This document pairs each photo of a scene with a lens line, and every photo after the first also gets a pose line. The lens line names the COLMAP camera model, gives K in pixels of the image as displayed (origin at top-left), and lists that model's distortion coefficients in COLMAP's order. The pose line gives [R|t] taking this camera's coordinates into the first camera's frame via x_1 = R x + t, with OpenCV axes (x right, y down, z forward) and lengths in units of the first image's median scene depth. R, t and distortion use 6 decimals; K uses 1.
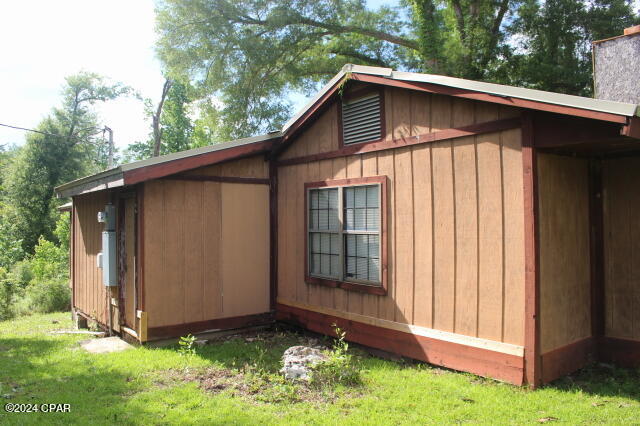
lens RADIAL K [[513.1, 0, 320.0], [0, 513.1, 213.0], [0, 0, 1]] dist [-0.174631, 0.142690]
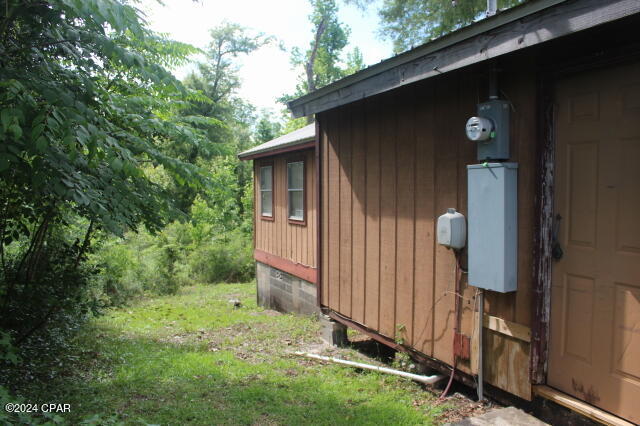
lens RADIAL K [[513.1, 0, 320.0], [0, 513.1, 213.0], [0, 0, 1]] dist [-0.174631, 0.142690]
pose [[0.972054, 0.009285, -0.234574, -0.082274], [0.008071, 0.997305, 0.072922, 0.008297], [0.234619, -0.072777, 0.969359, 0.096634]]
